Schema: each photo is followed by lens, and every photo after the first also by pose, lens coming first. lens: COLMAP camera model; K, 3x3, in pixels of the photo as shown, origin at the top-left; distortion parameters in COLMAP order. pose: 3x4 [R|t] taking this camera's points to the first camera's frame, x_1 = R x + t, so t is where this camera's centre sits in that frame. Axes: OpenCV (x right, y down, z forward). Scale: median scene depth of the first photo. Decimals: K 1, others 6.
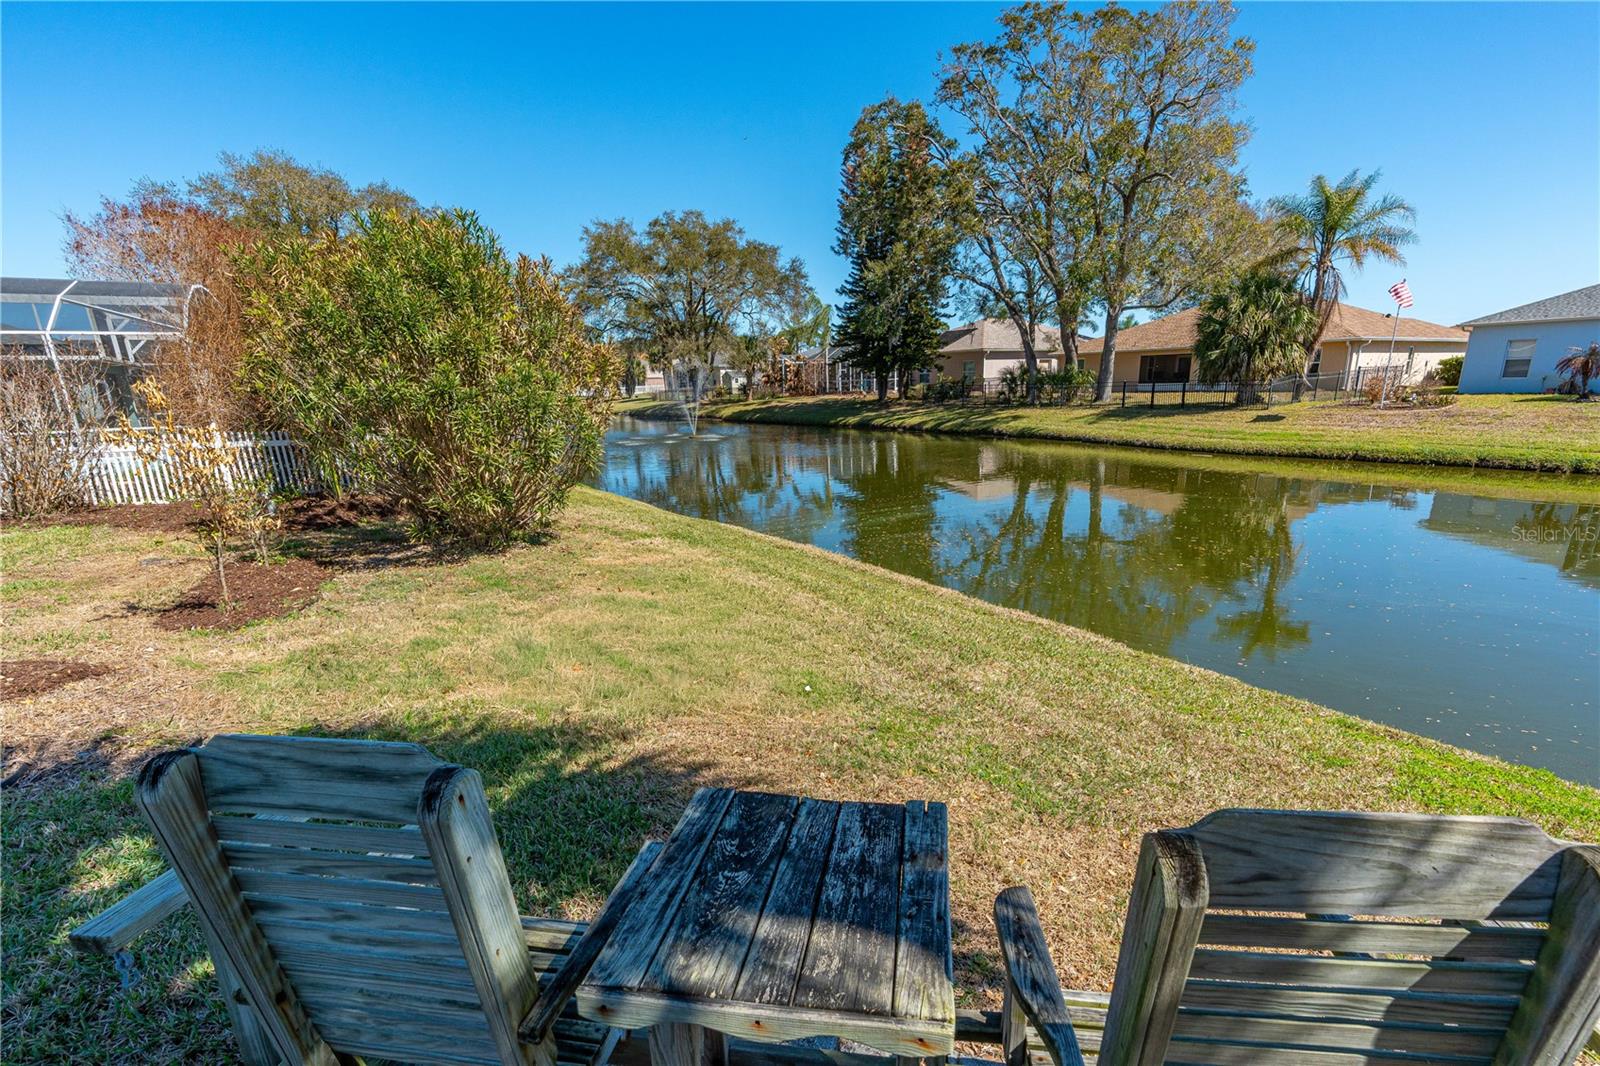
lens RADIAL K [[707.0, 0, 798.1], [0, 707.0, 597.9], [0, 0, 1]] dist [-0.004373, -0.000574]
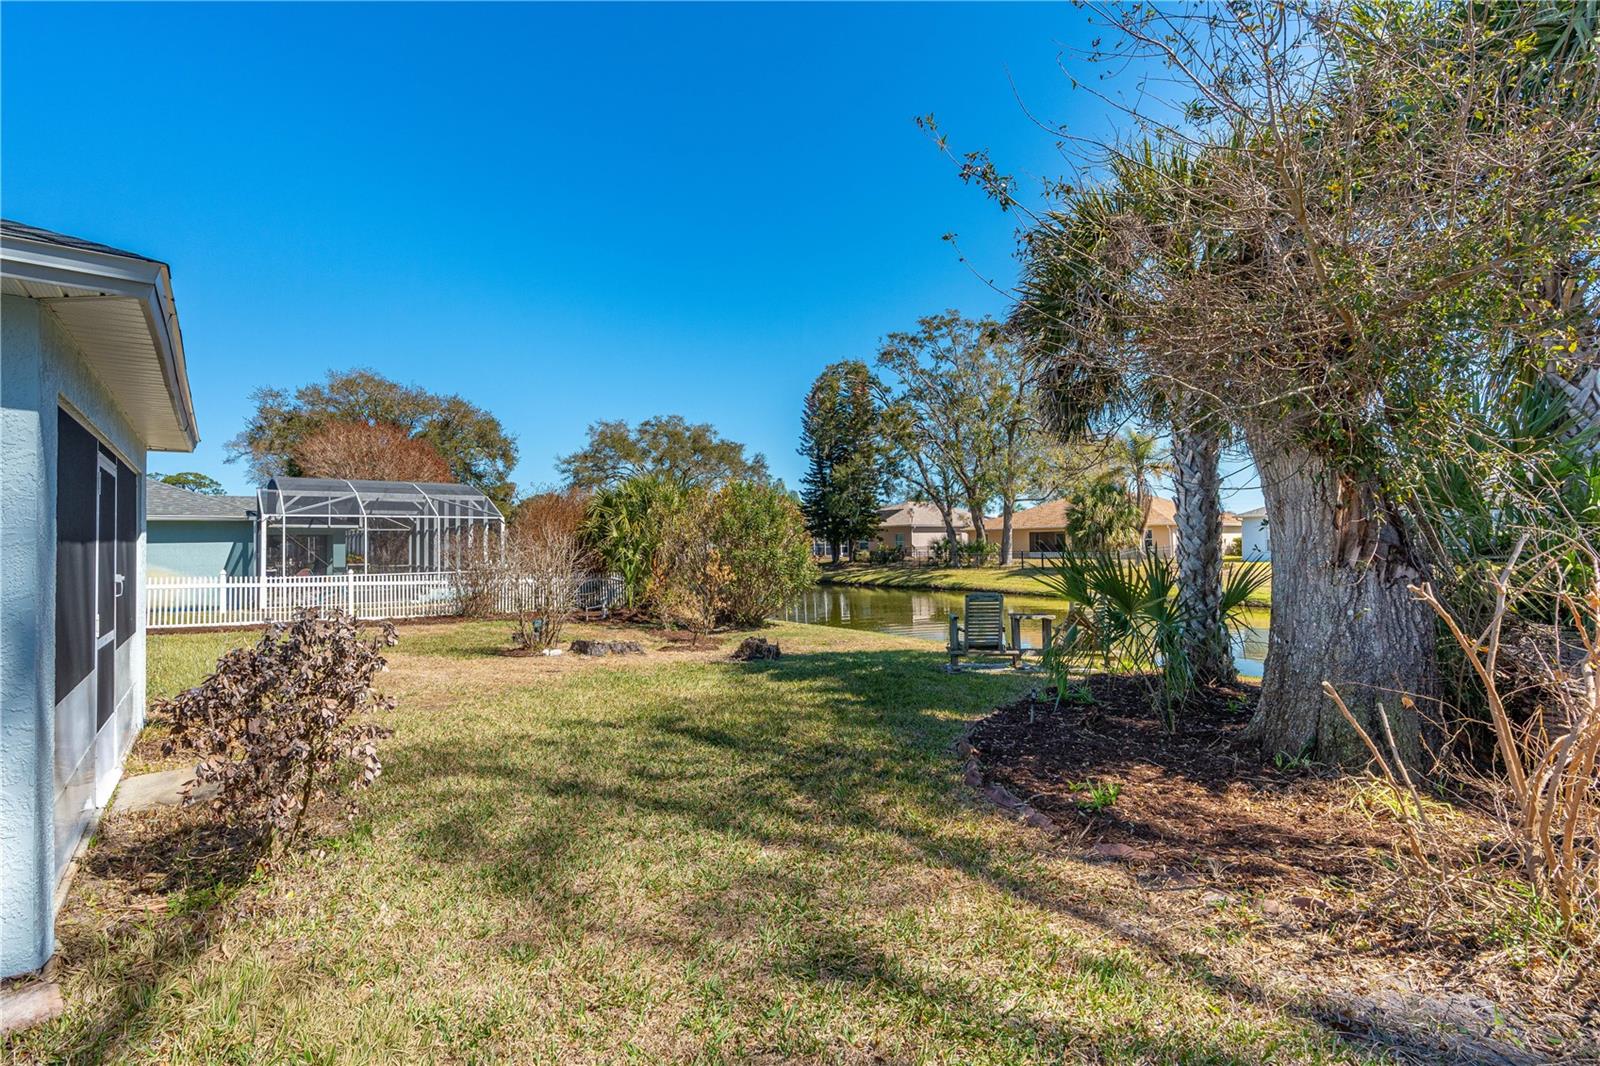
lens RADIAL K [[711.7, 0, 801.4], [0, 711.7, 556.2], [0, 0, 1]] dist [-0.001208, -0.000177]
pose [[0.991075, 0.009841, 0.132941, -0.135582], [0.027460, 0.960812, -0.275838, 0.068538], [-0.130446, 0.277026, 0.951967, -0.240622]]
